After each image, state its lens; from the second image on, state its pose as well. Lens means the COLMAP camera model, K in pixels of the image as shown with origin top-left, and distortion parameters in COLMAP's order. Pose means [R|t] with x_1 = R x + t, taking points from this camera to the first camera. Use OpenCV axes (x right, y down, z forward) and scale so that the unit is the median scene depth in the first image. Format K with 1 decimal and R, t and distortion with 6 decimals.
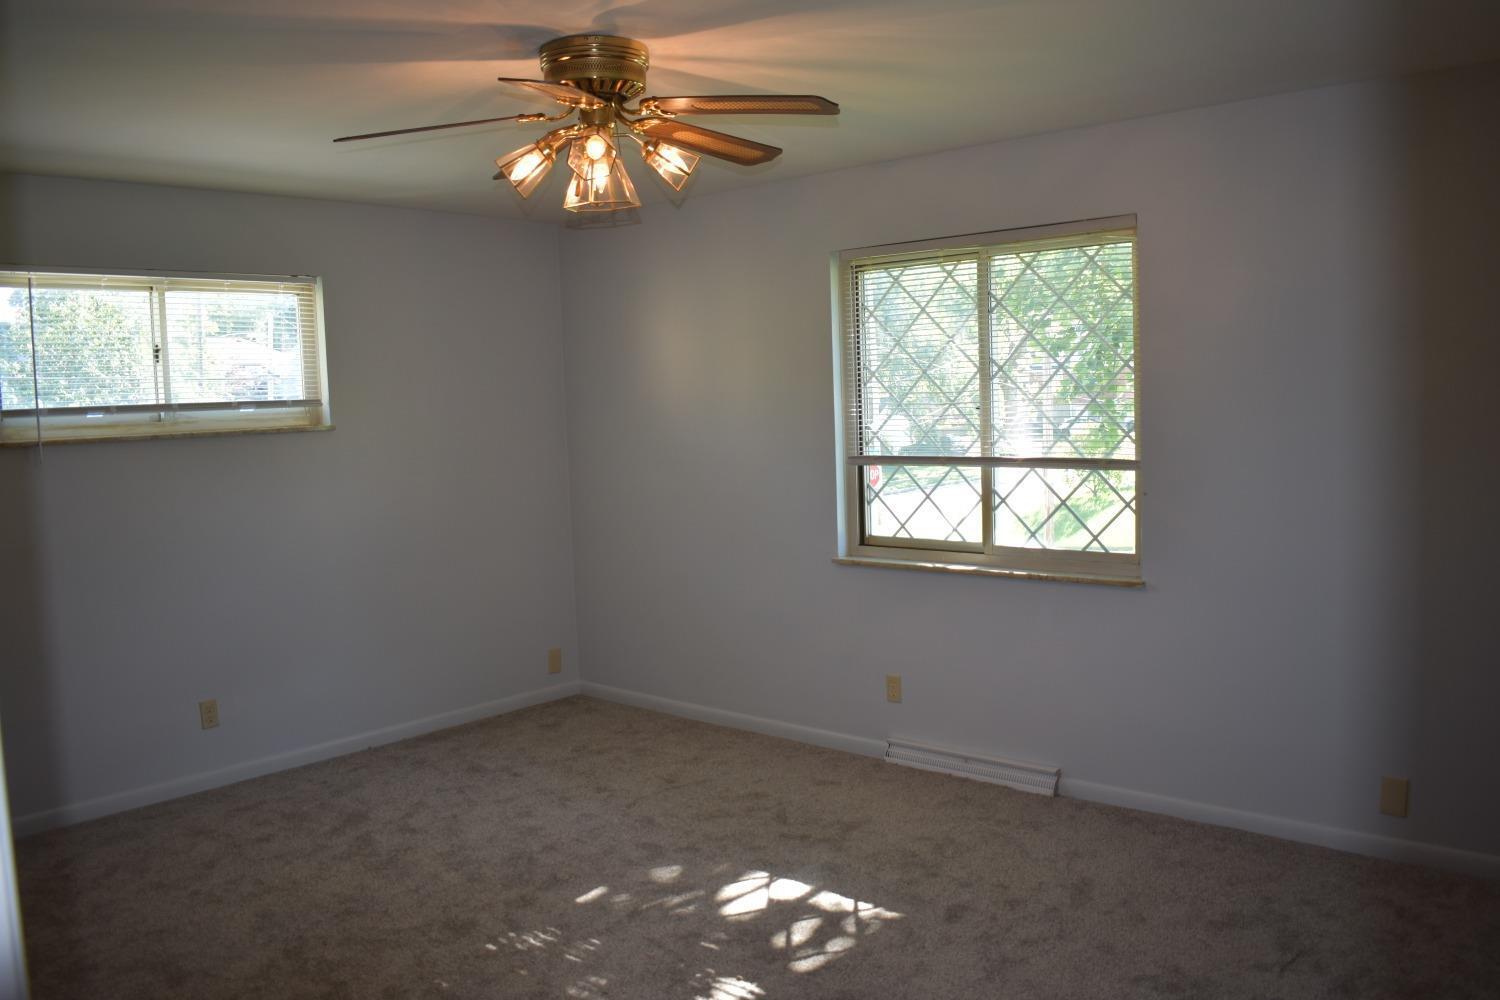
lens RADIAL K [[1214.0, 0, 750.0], [0, 1214.0, 500.0], [0, 0, 1]] dist [-0.054188, 0.002347]
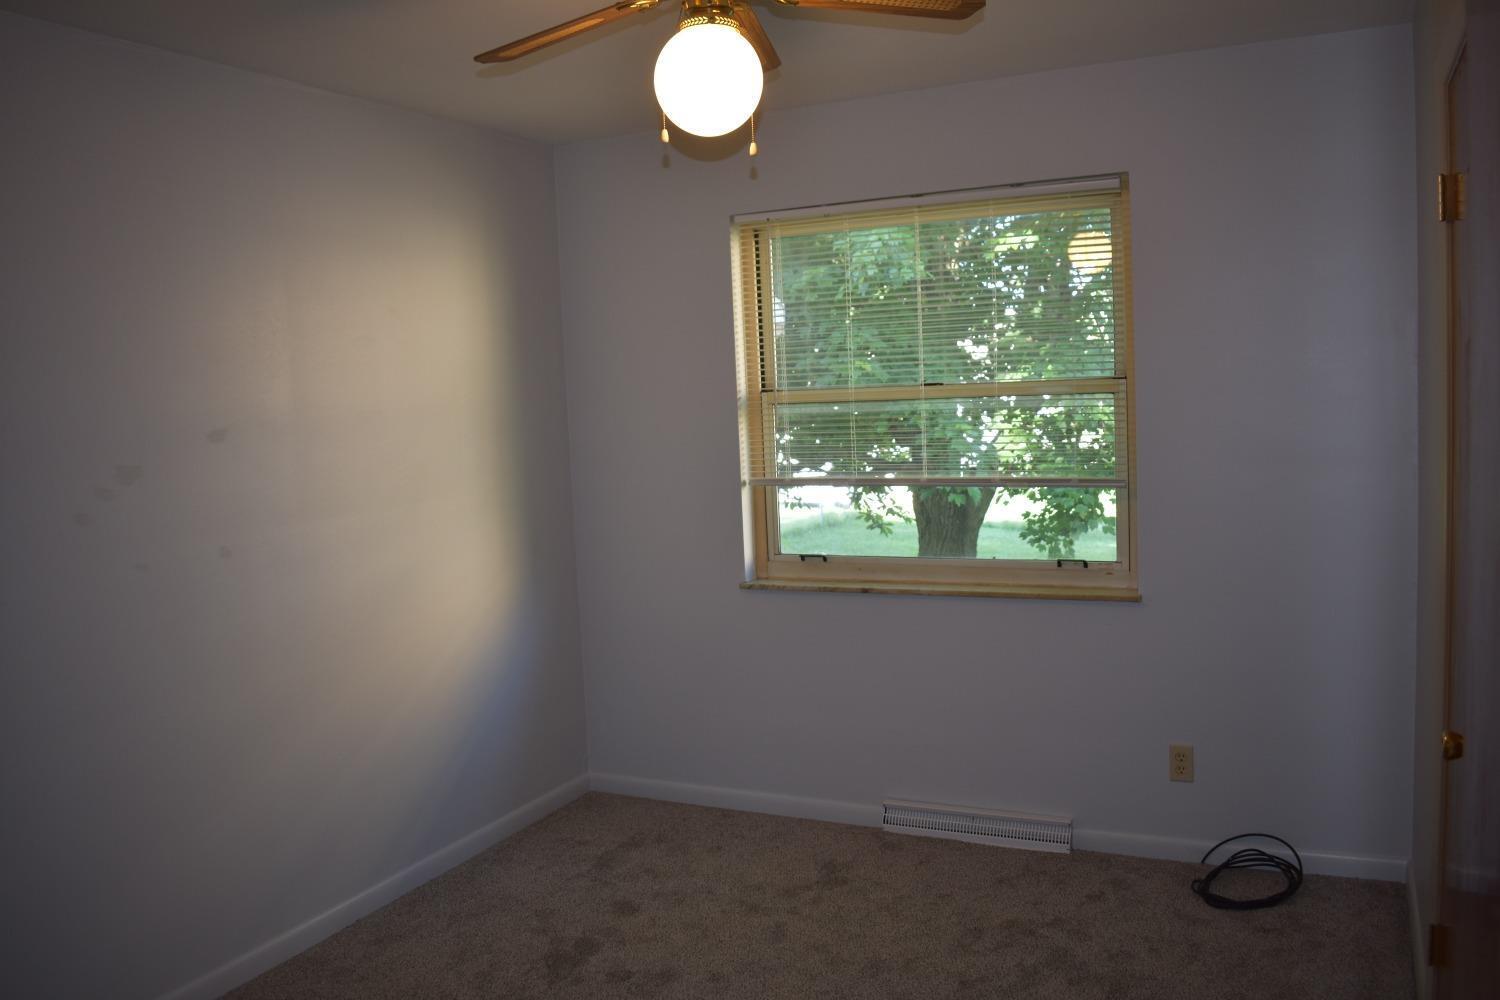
lens RADIAL K [[1214.0, 0, 750.0], [0, 1214.0, 500.0], [0, 0, 1]] dist [-0.054188, 0.002347]
pose [[0.963420, -0.023322, 0.266978, -0.178465], [0.028041, 0.999510, -0.013876, 0.003601], [-0.266524, 0.020855, 0.963603, 0.231325]]
